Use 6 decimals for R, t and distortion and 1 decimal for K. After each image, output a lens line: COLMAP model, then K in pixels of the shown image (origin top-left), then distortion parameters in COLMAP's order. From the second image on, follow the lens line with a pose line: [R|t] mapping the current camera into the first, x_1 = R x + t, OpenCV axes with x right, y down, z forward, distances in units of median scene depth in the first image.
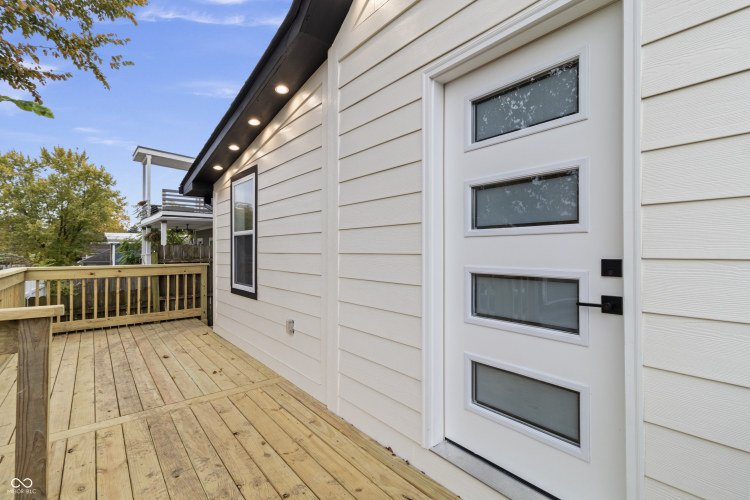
lens RADIAL K [[344.8, 0, 379.9], [0, 344.8, 245.3], [0, 0, 1]] dist [0.000753, 0.000169]
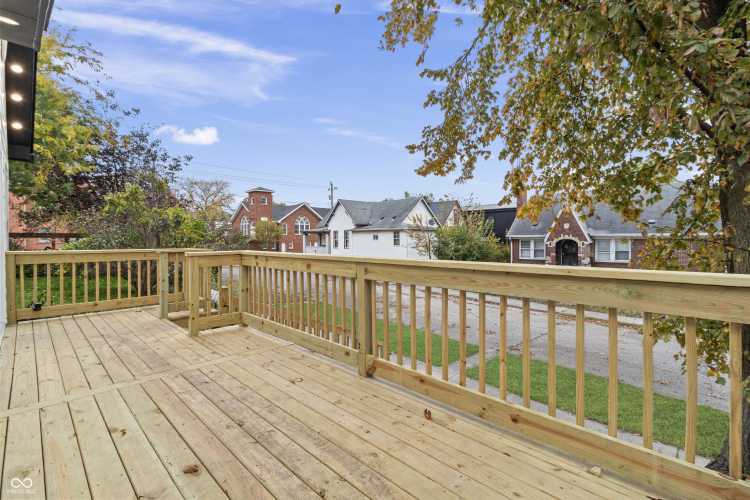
lens RADIAL K [[344.8, 0, 379.9], [0, 344.8, 245.3], [0, 0, 1]] dist [0.000753, 0.000169]
pose [[-0.994529, 0.007986, -0.104156, -1.119750], [0.007471, 0.999958, 0.005331, 0.060460], [0.104194, 0.004523, -0.994547, 2.001331]]
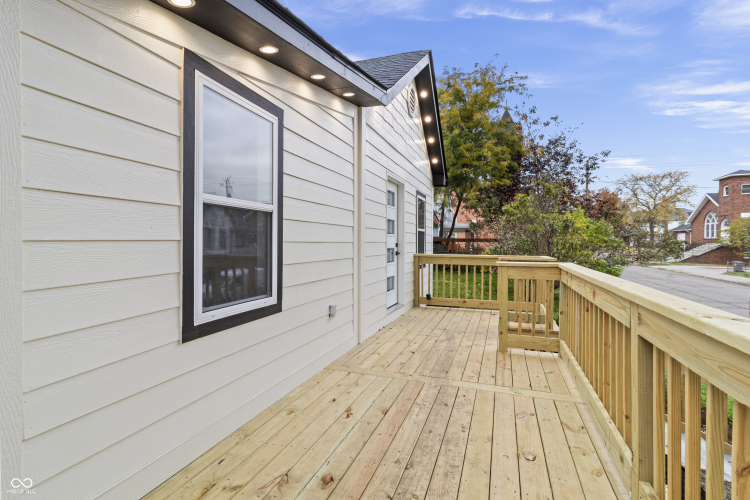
lens RADIAL K [[359.0, 0, 375.0], [0, 359.0, 250.0], [0, 0, 1]] dist [-0.000620, 0.000043]
pose [[-0.508582, -0.016230, 0.860861, -1.431829], [-0.013022, 0.999853, 0.011158, 0.037680], [-0.860915, -0.005535, -0.508719, 1.628379]]
